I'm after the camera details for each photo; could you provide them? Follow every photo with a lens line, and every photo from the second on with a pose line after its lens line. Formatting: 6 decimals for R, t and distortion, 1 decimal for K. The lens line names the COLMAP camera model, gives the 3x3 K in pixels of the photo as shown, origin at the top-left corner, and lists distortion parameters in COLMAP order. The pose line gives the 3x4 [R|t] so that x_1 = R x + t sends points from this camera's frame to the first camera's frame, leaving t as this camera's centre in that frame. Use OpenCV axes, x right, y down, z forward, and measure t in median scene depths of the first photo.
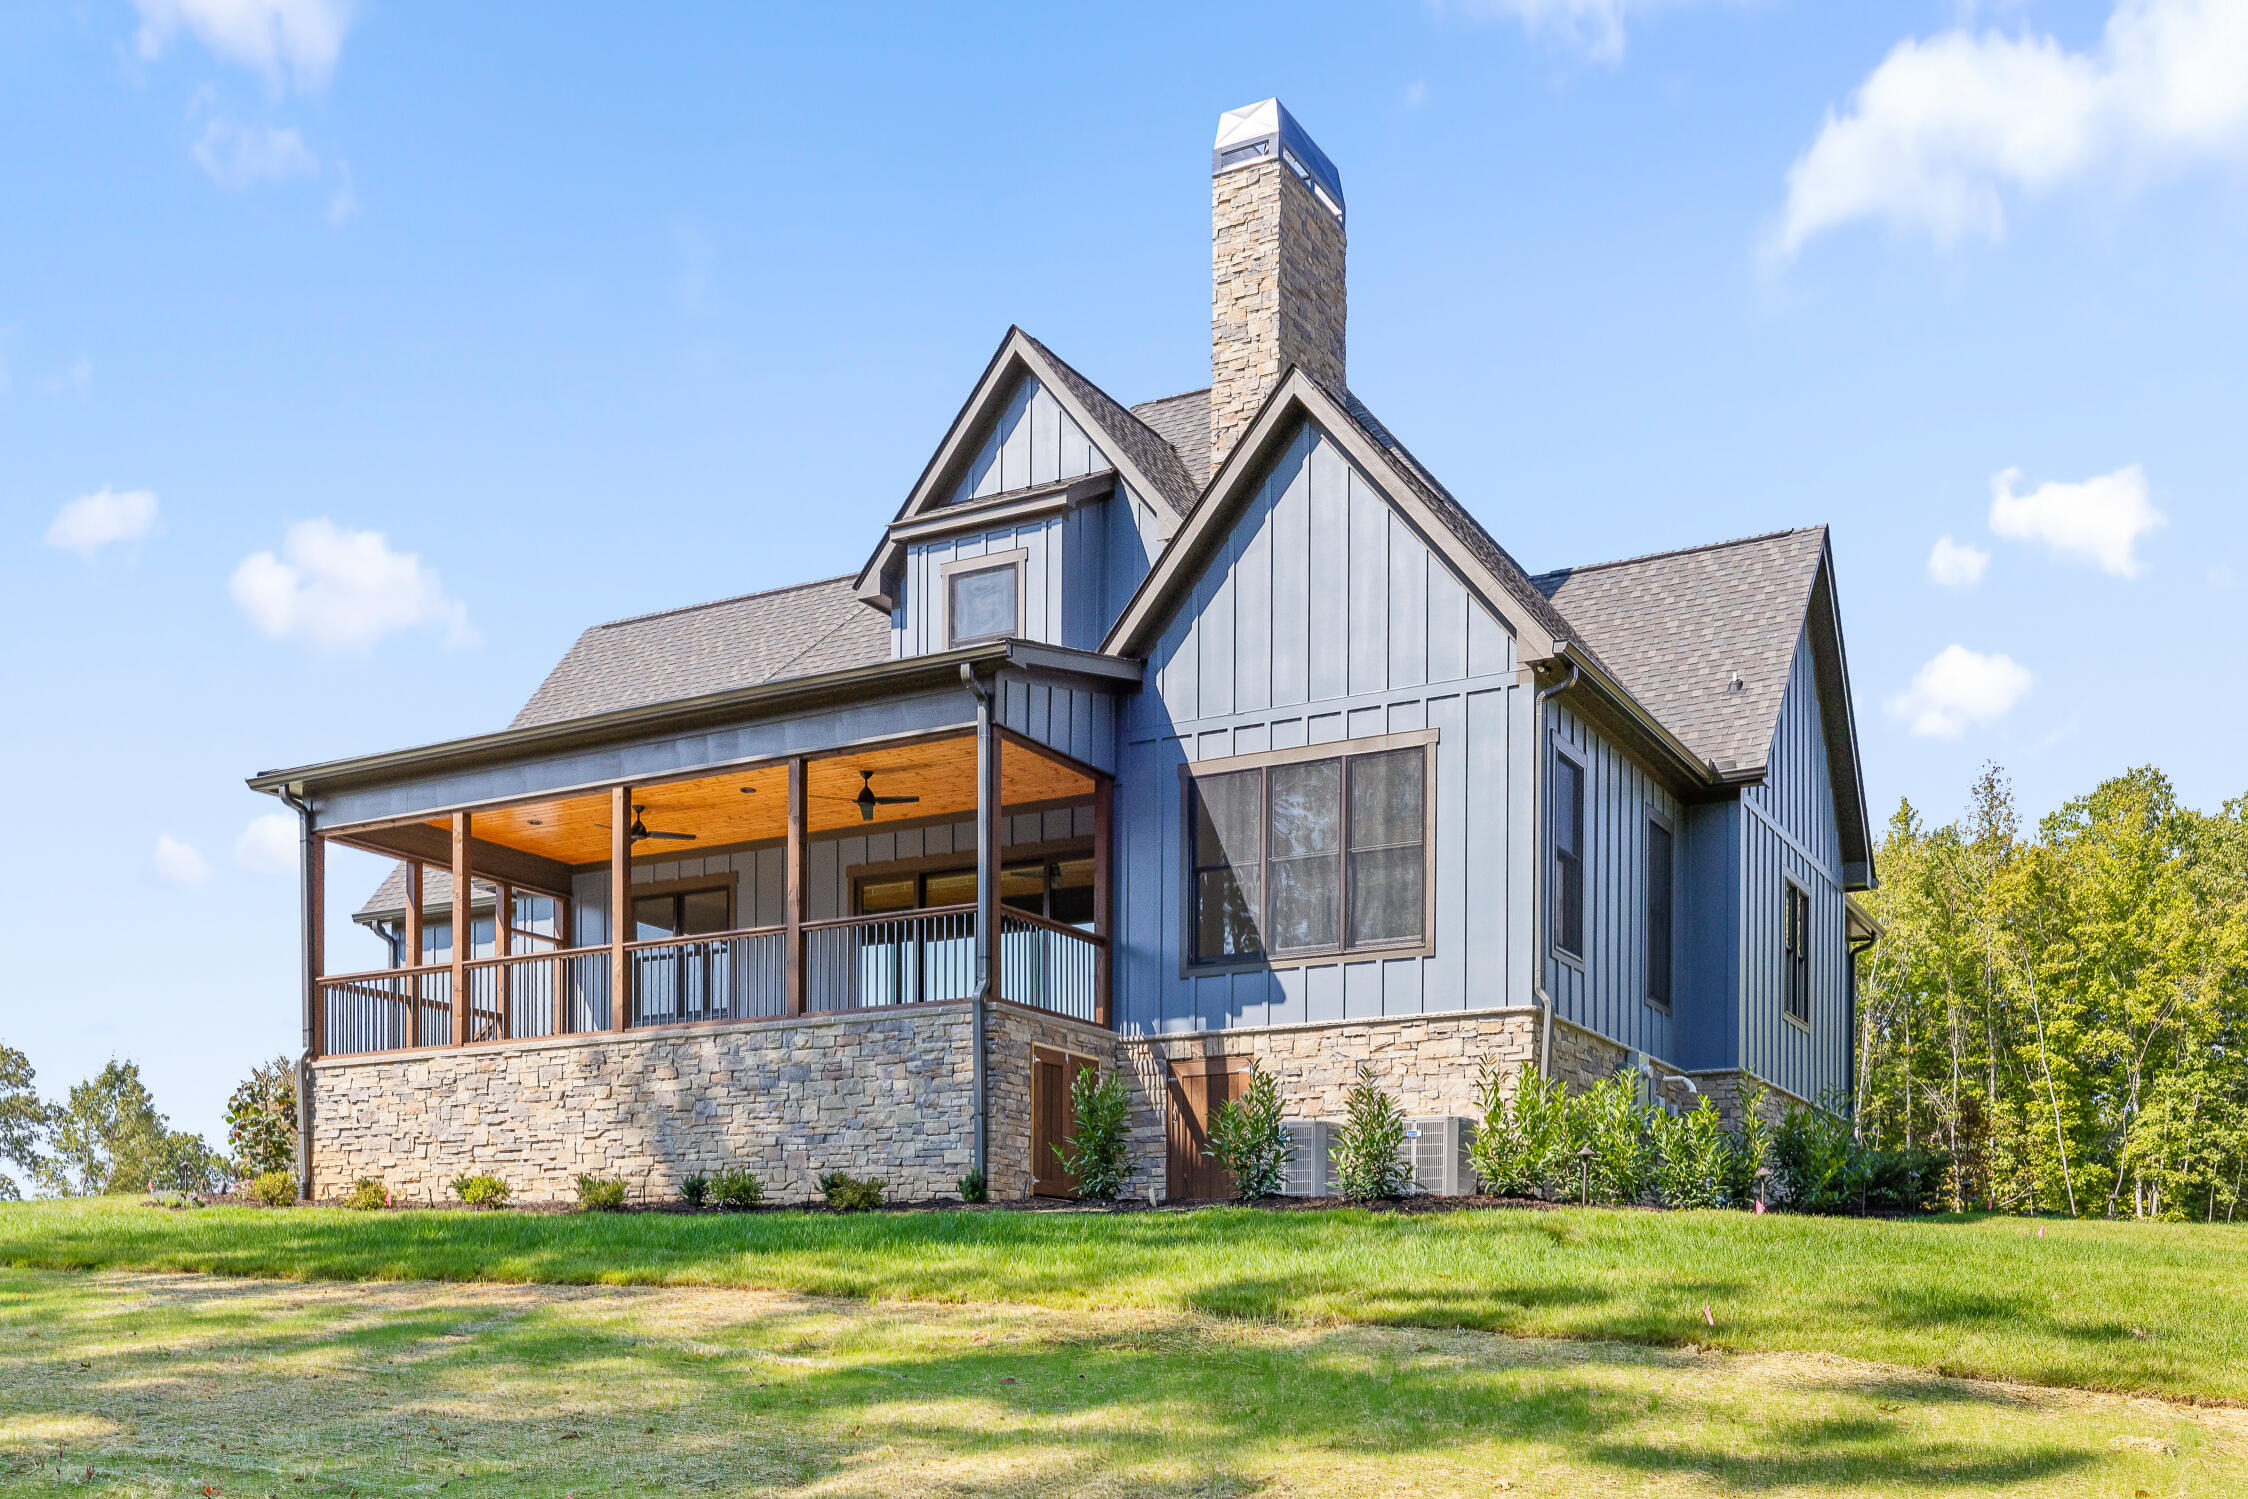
lens RADIAL K [[2114.3, 0, 1124.0], [0, 2114.3, 749.5], [0, 0, 1]] dist [-0.020285, -0.002010]
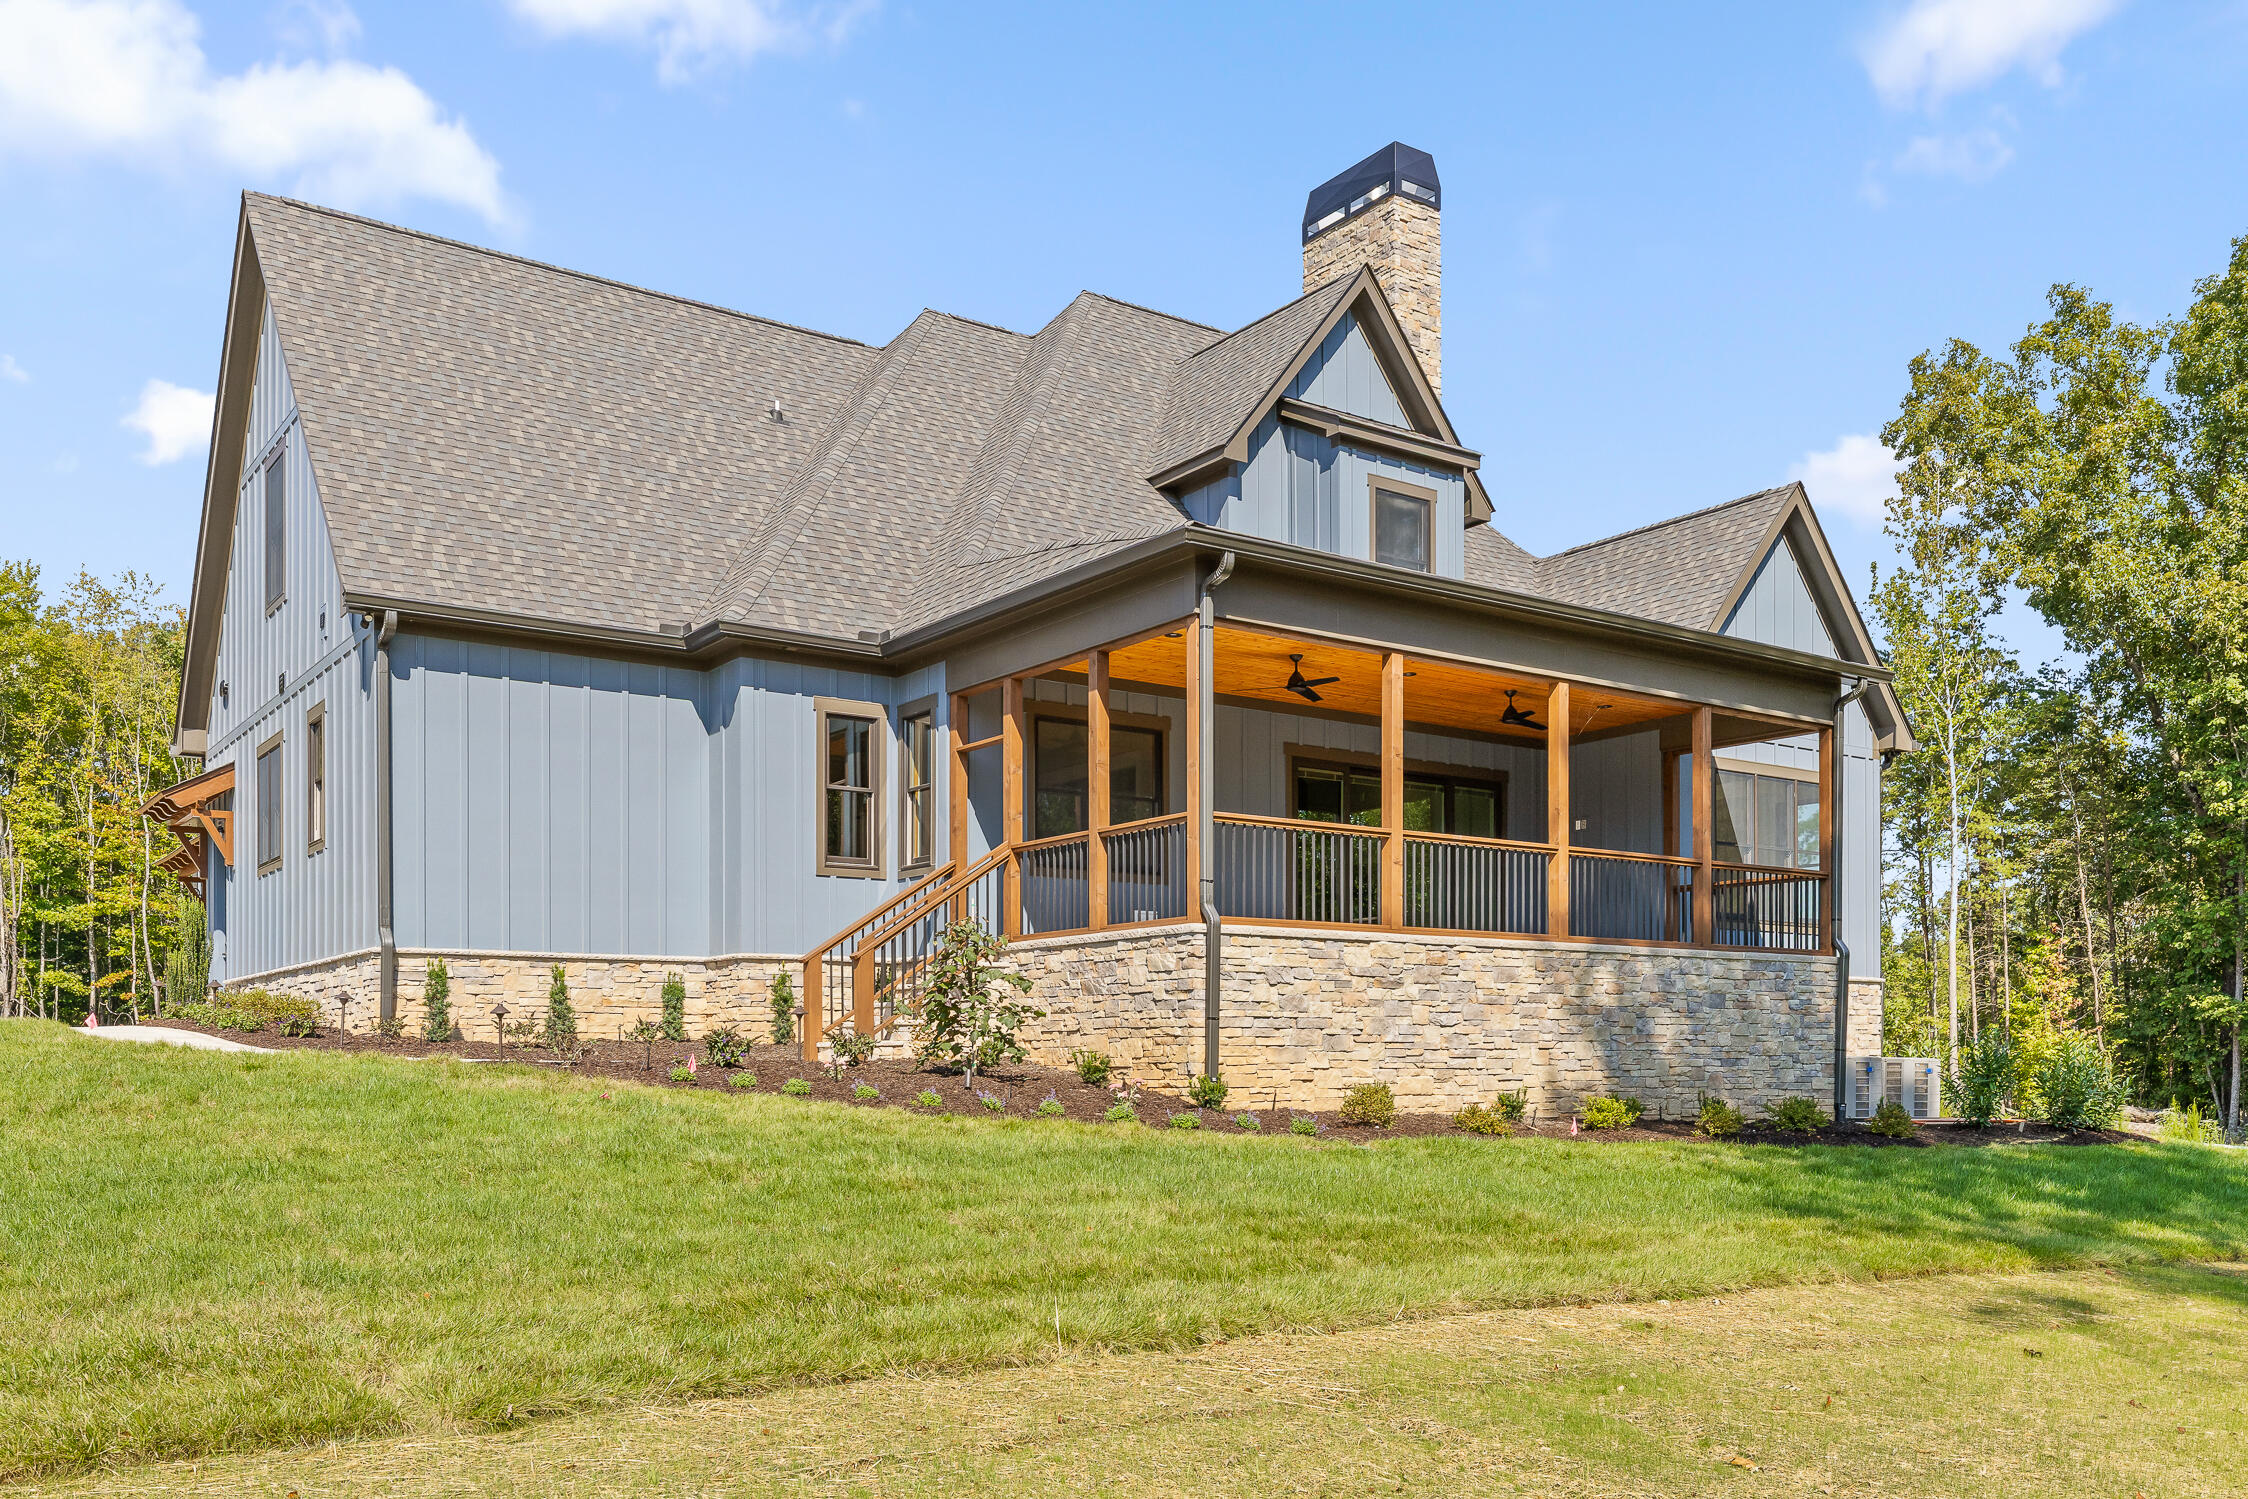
lens RADIAL K [[1715.0, 0, 1130.2], [0, 1715.0, 646.6], [0, 0, 1]] dist [-0.008017, -0.001602]
pose [[0.472178, 0.207548, 0.856721, -1.060785], [-0.244004, 0.964685, -0.099221, 0.134768], [-0.847059, -0.162194, 0.506146, 0.815401]]
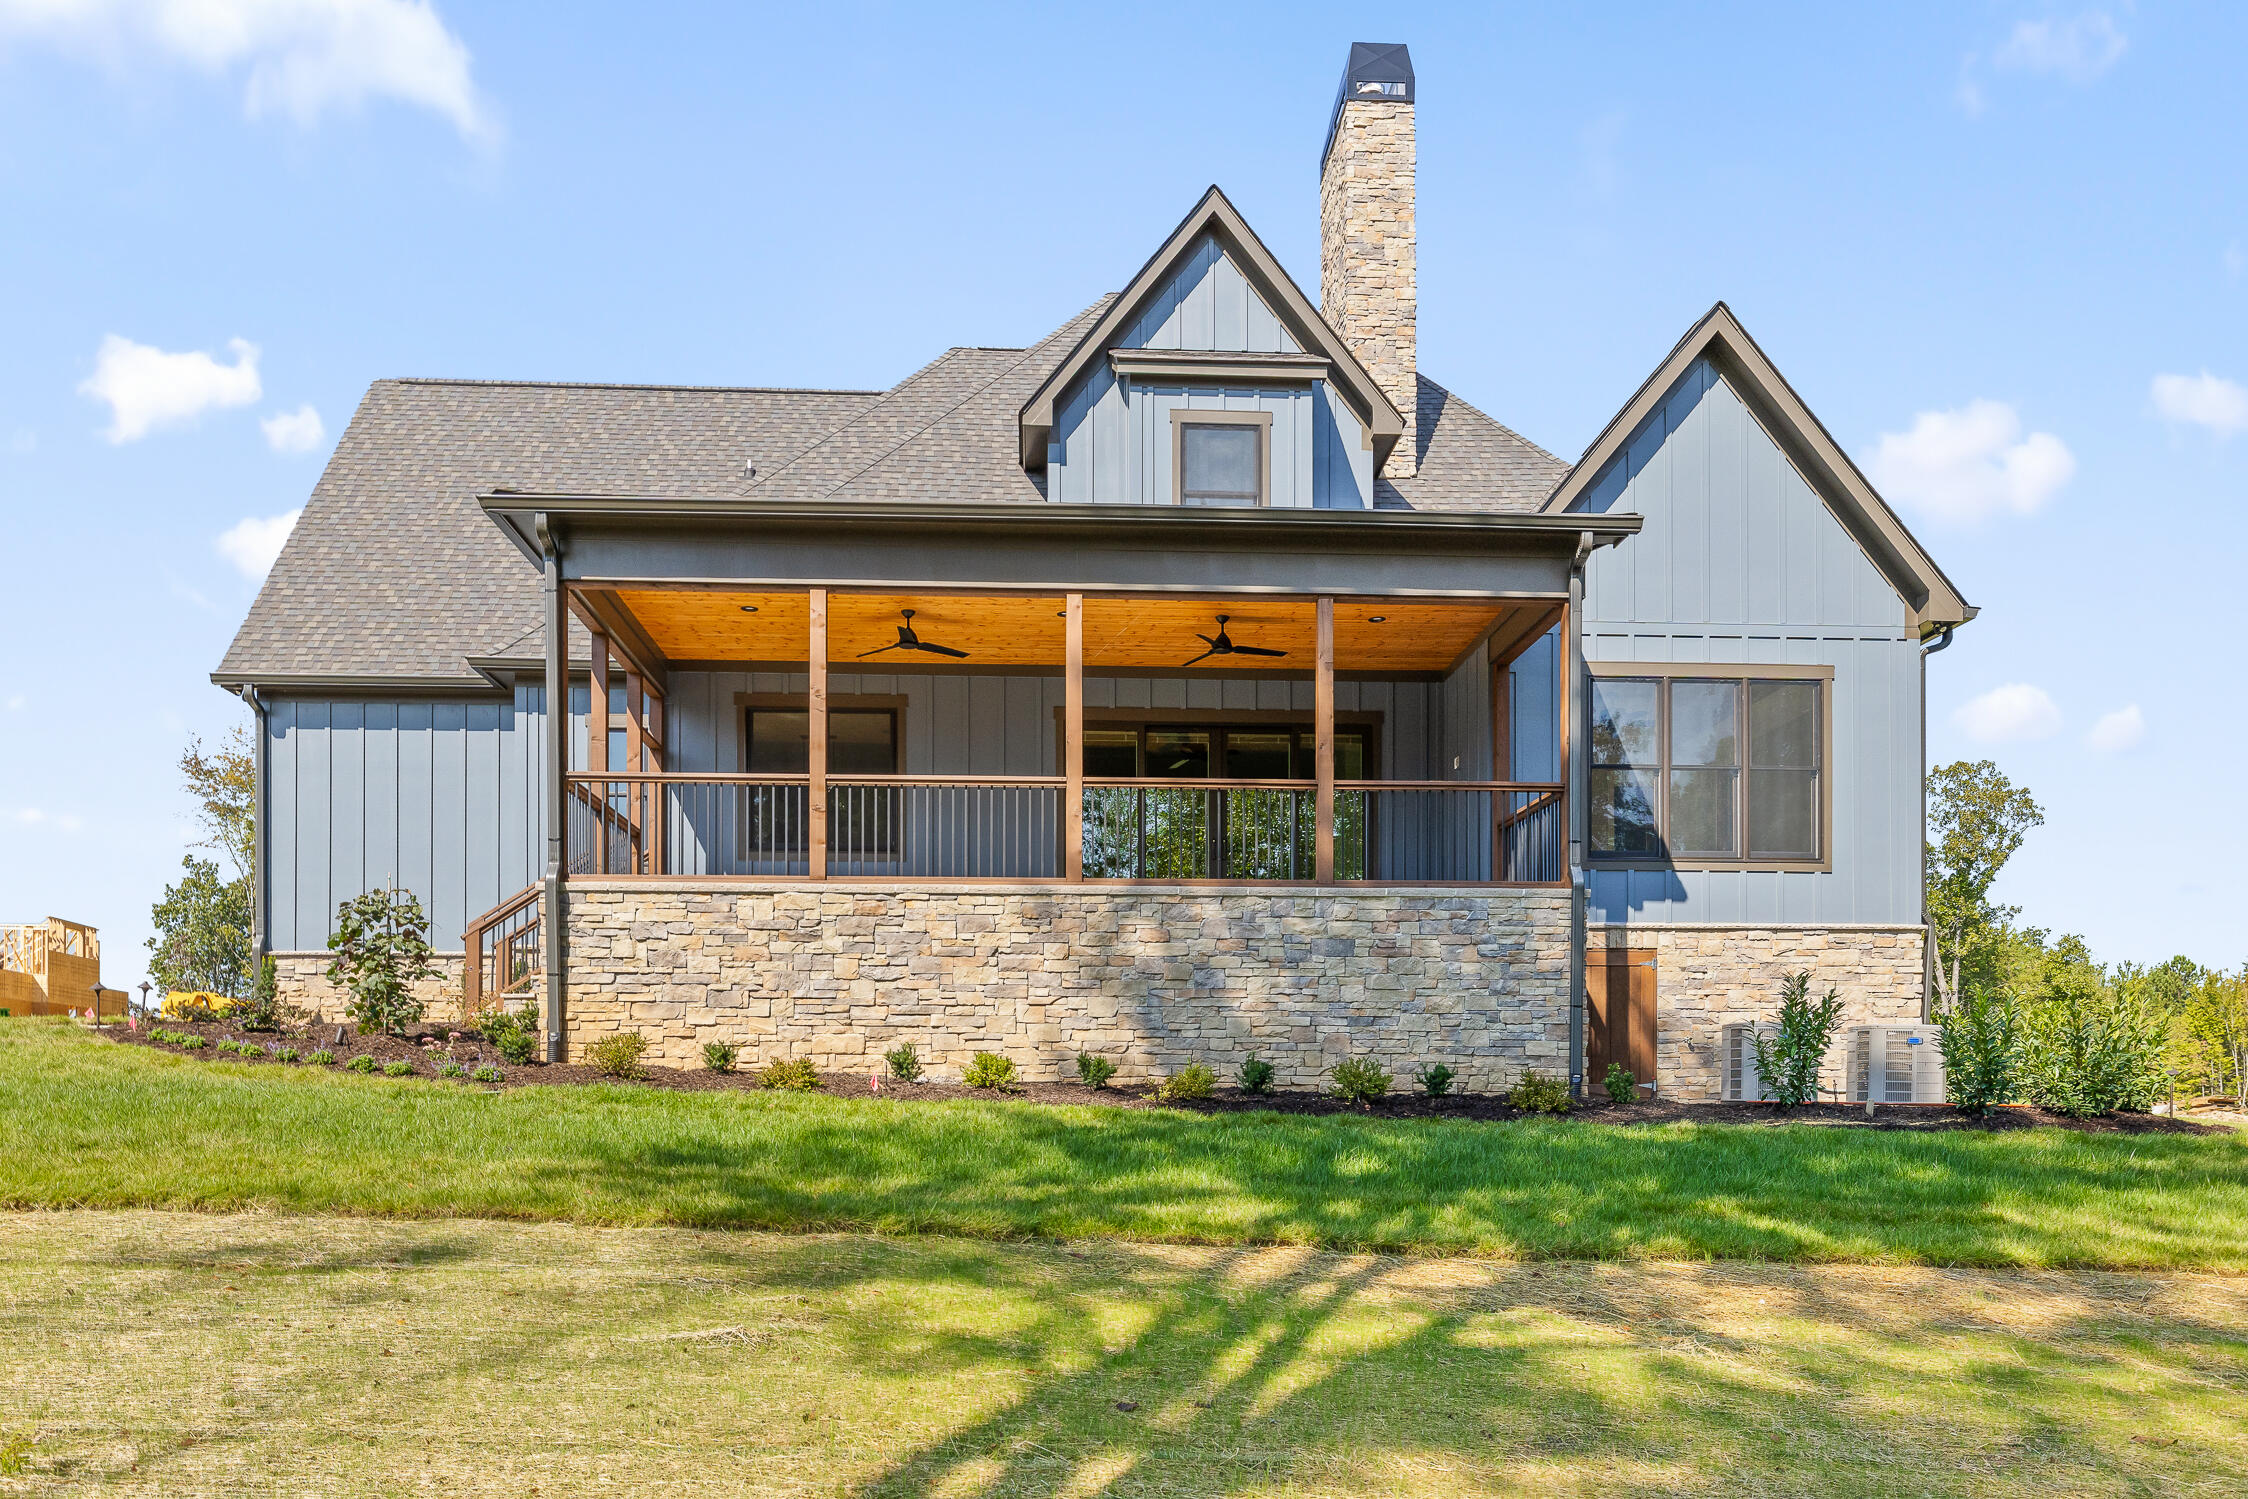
lens RADIAL K [[1608.9, 0, 1124.0], [0, 1608.9, 749.5], [0, 0, 1]] dist [-0.009060, -0.000546]
pose [[0.854593, 0.112519, 0.506961, -0.572570], [-0.143600, 0.989381, 0.022478, 0.065670], [-0.499048, -0.092009, 0.861676, 0.449972]]
